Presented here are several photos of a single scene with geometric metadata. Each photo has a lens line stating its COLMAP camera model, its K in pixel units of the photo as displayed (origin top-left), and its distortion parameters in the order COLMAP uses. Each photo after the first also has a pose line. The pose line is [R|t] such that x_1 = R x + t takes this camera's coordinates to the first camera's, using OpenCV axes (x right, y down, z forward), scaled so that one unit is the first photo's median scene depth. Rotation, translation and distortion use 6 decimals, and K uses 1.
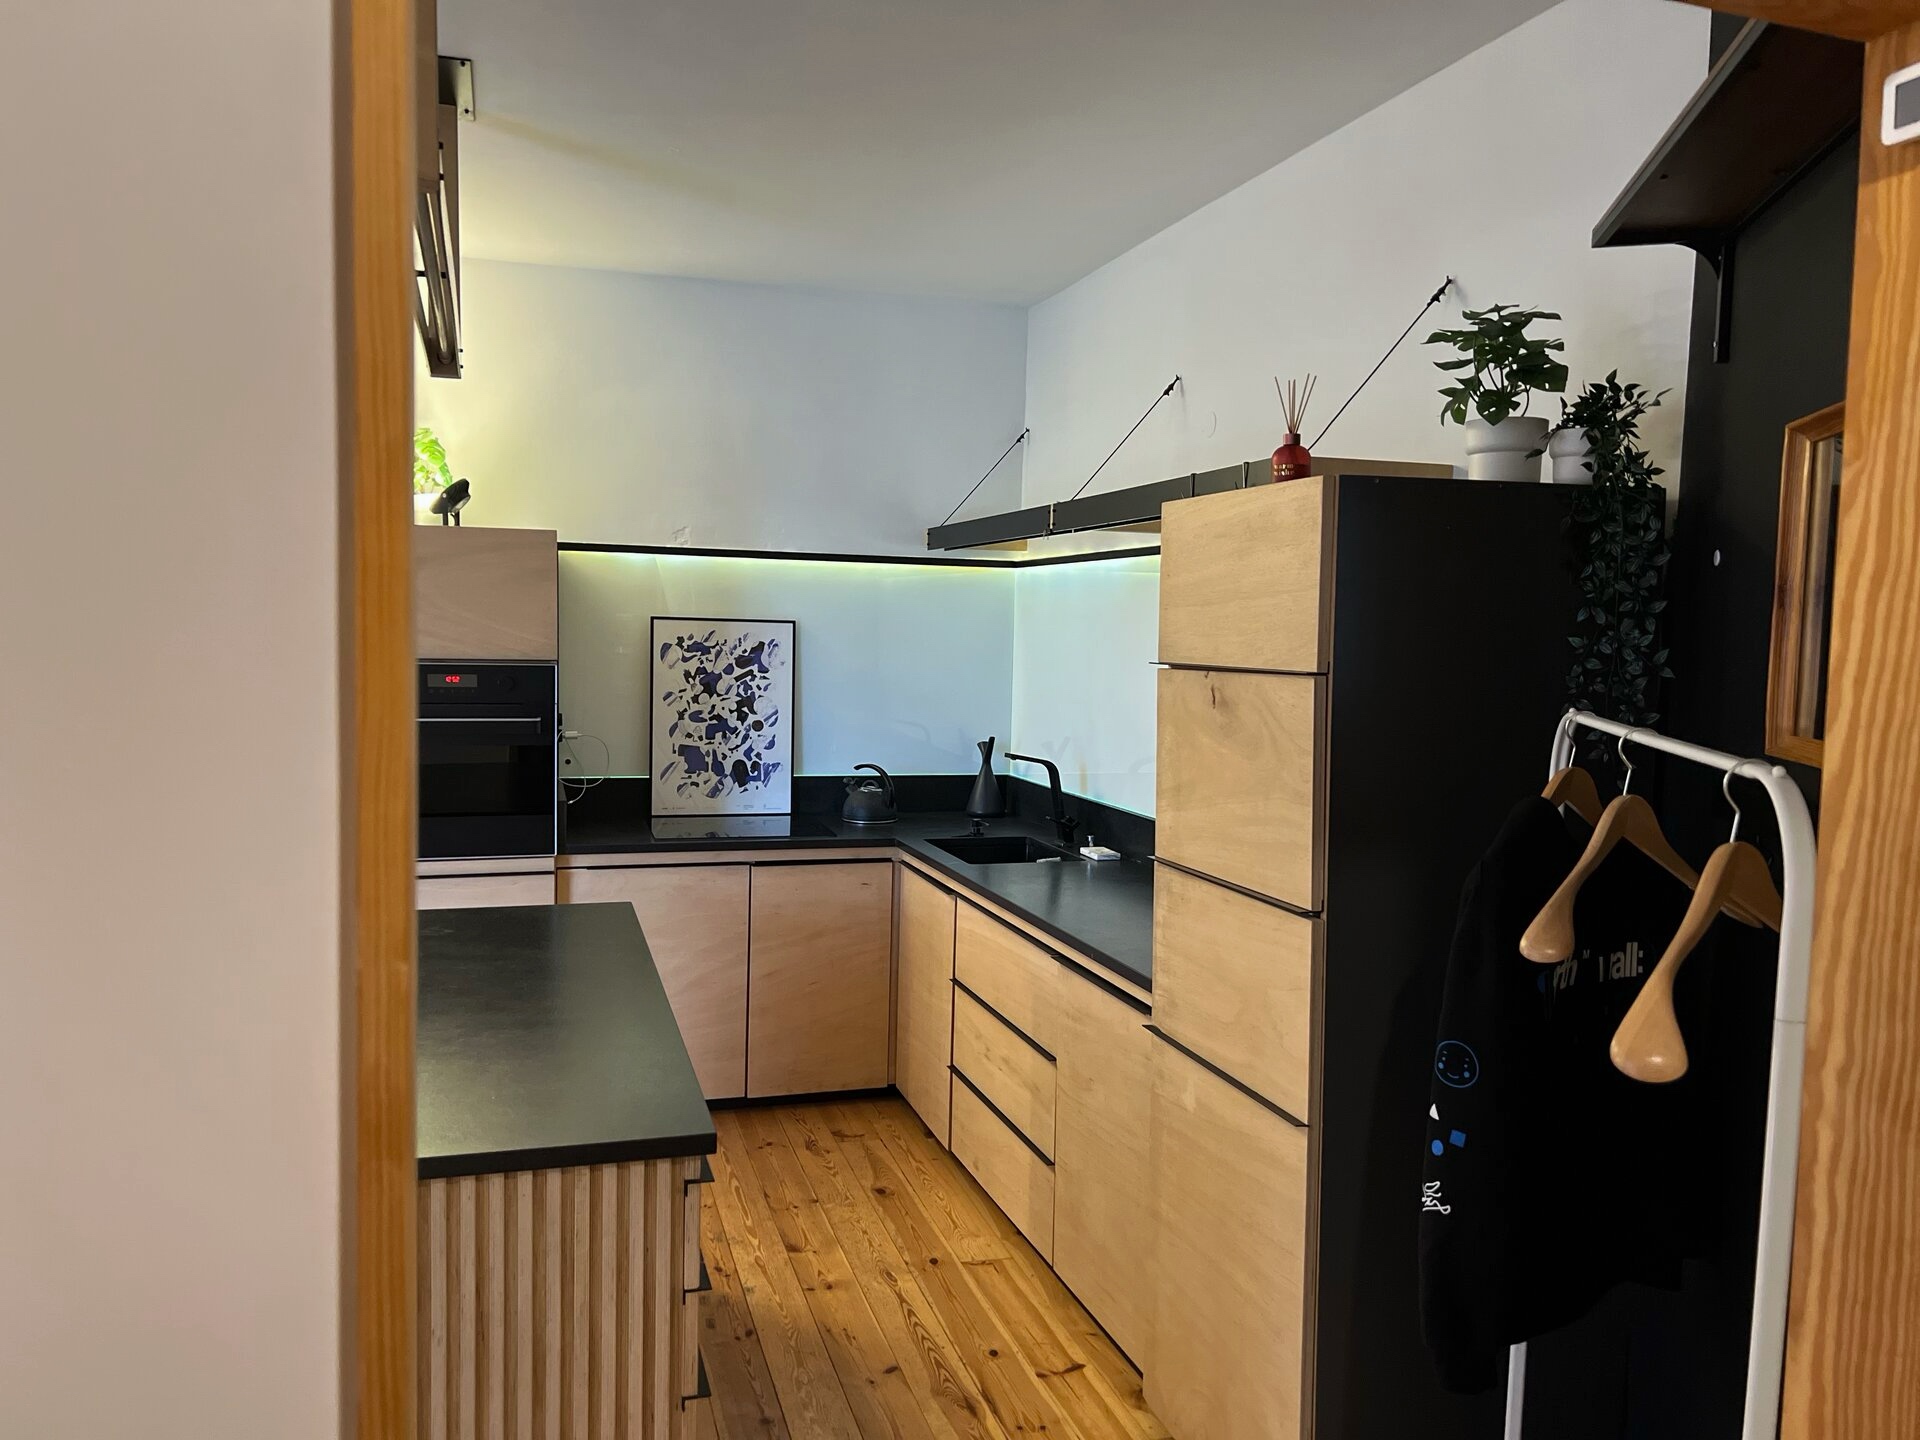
lens RADIAL K [[1512.2, 0, 1003.6], [0, 1512.2, 698.3], [0, 0, 1]] dist [0.001802, -0.015941]
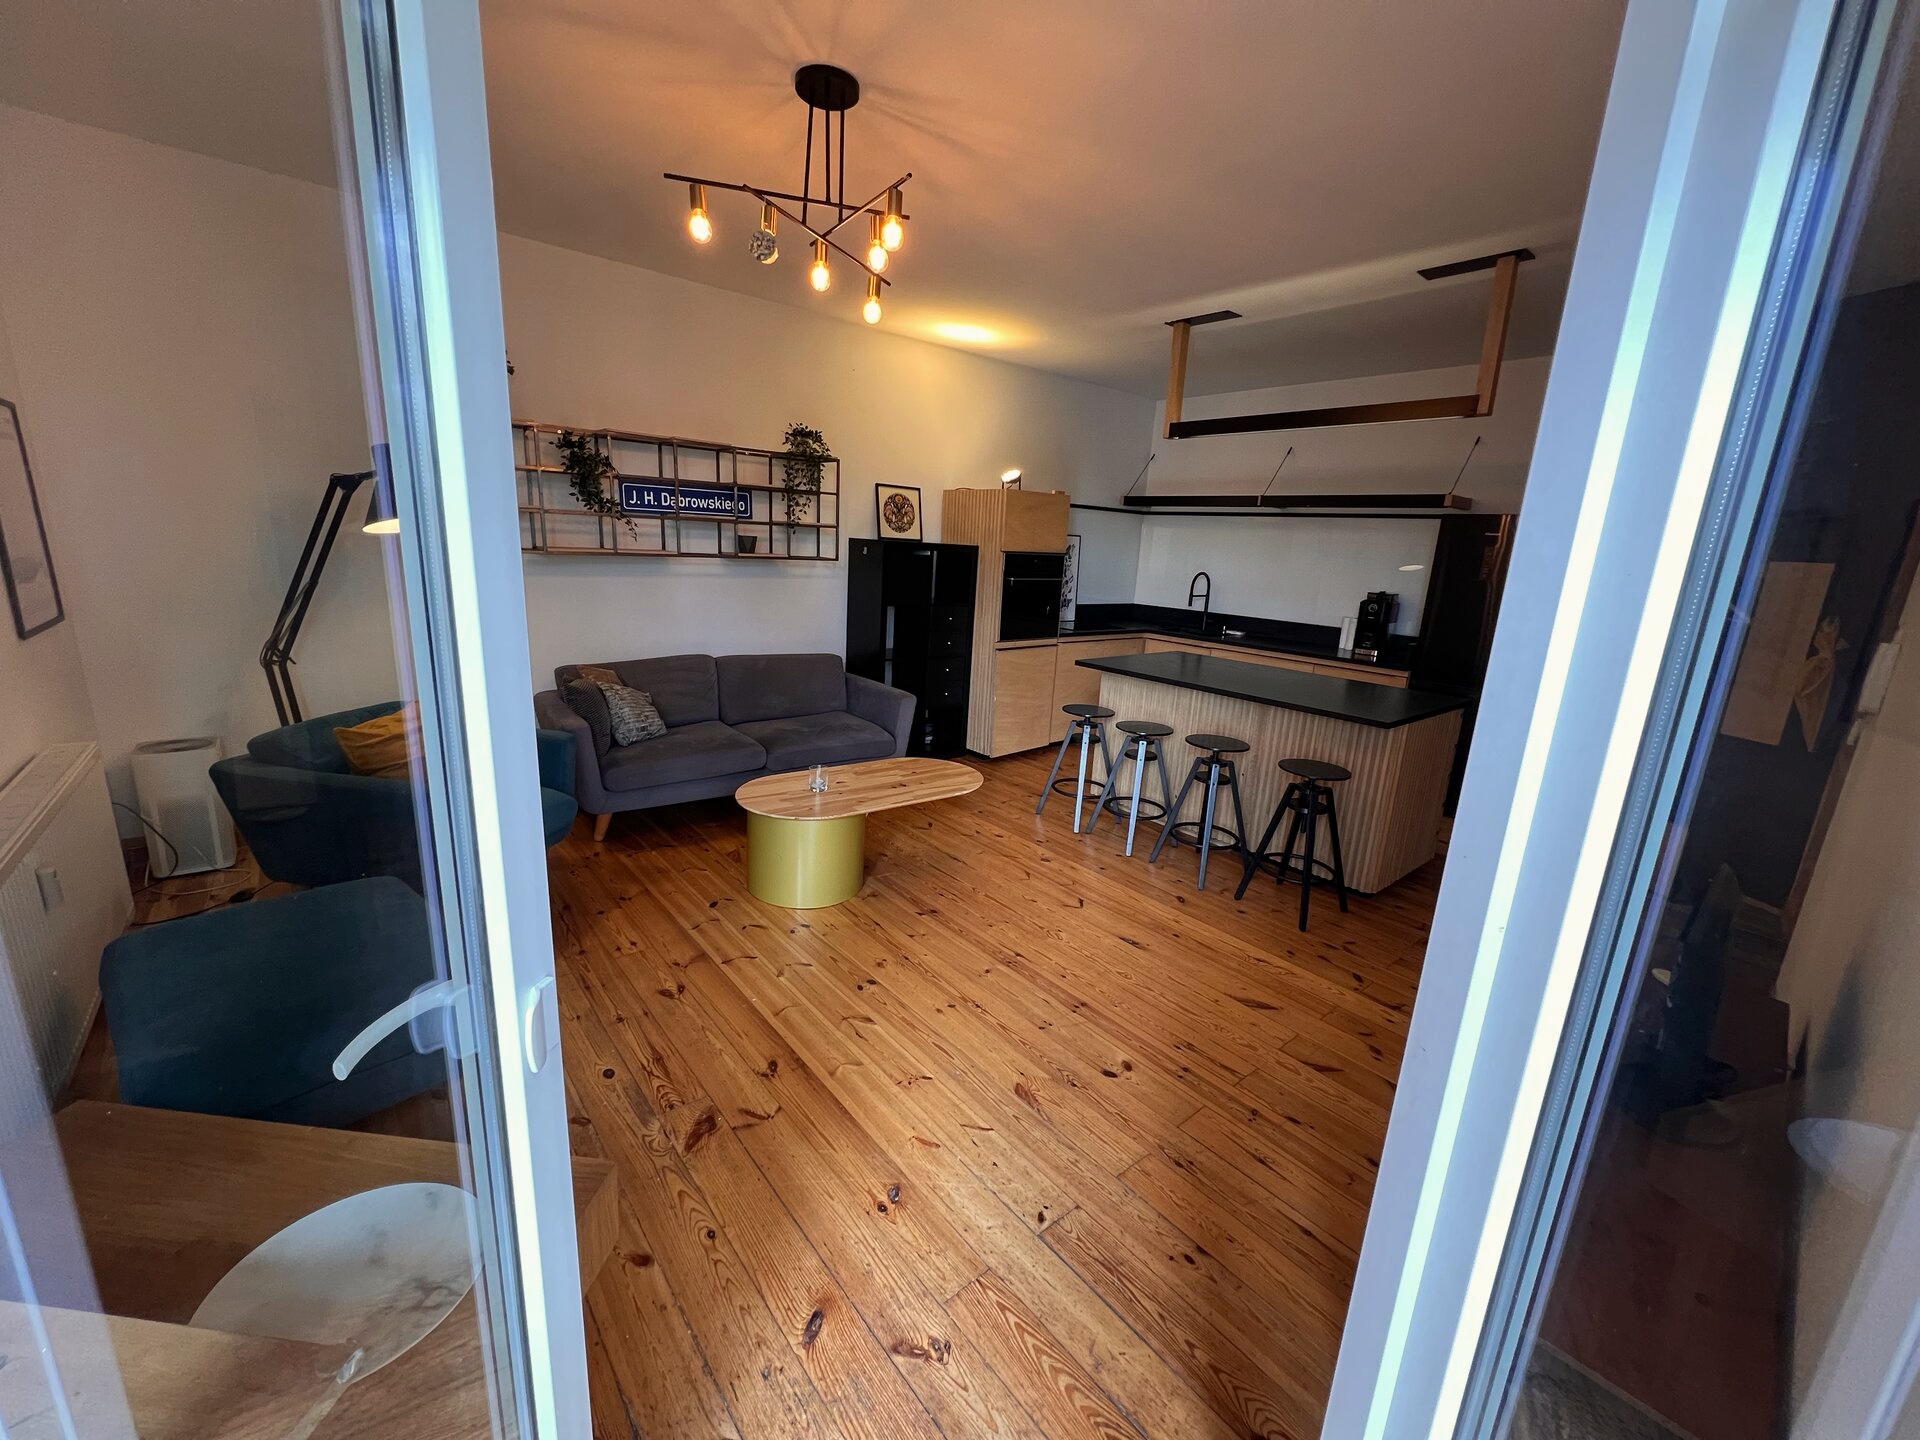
lens RADIAL K [[764.3, 0, 964.7], [0, 764.3, 736.5], [0, 0, 1]] dist [-0.008892, 0.000203]
pose [[0.933153, -0.067150, 0.353153, -0.744175], [-0.011753, 0.976175, 0.216668, -0.003352], [-0.359289, -0.206335, 0.910131, -0.059722]]
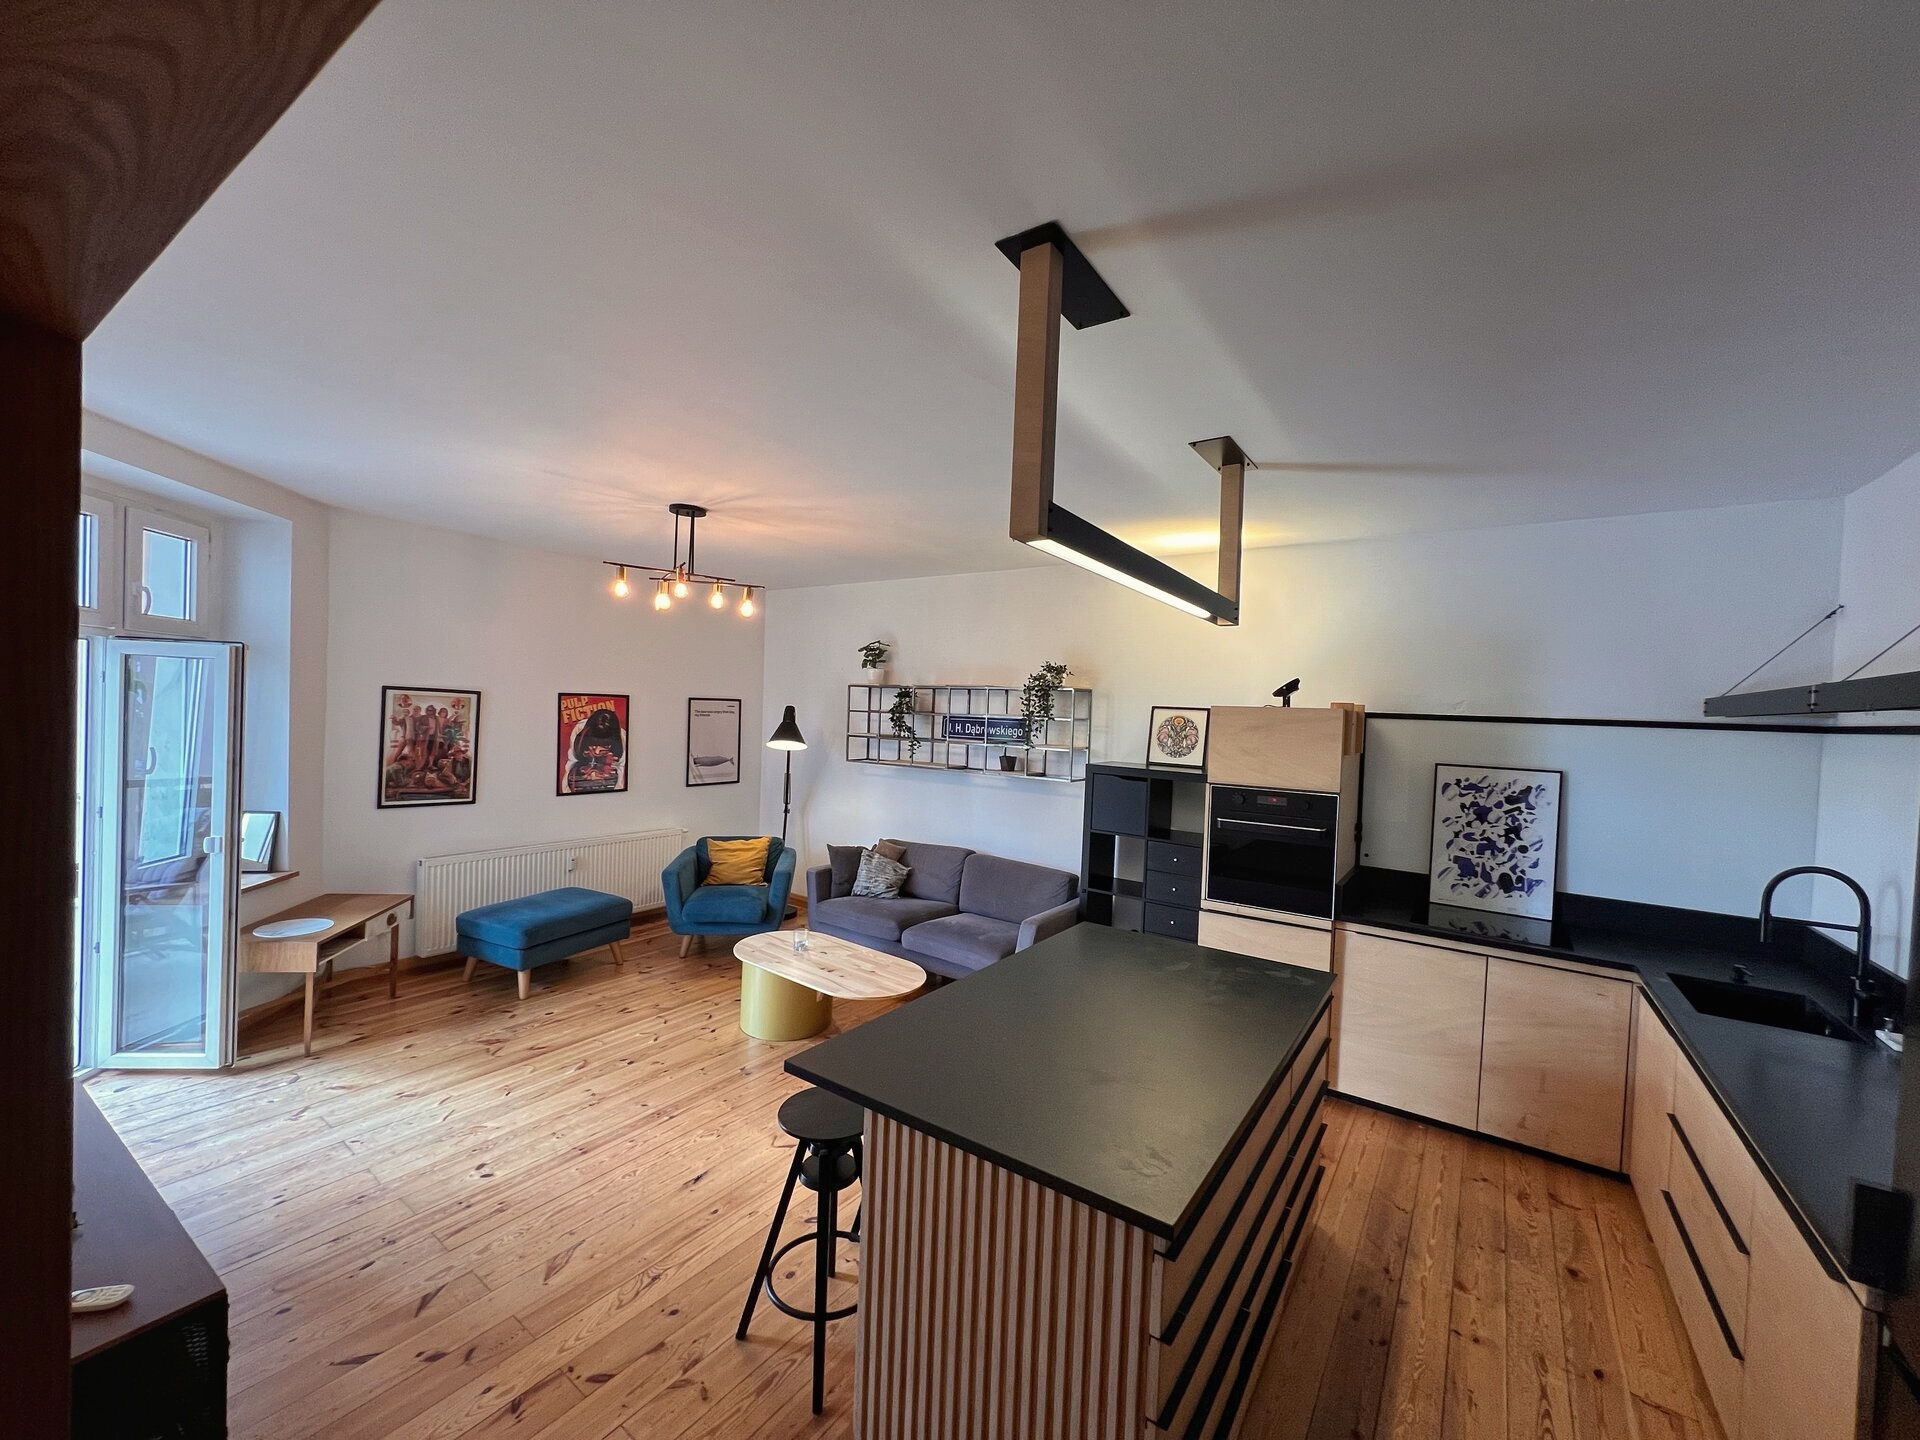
lens RADIAL K [[764.3, 0, 955.8], [0, 764.3, 731.0], [0, 0, 1]] dist [-0.008892, 0.000203]
pose [[0.581833, 0.017842, -0.813113, 0.089487], [-0.062519, 0.997782, -0.022842, -0.039394], [0.810902, 0.064125, 0.581658, 0.201986]]
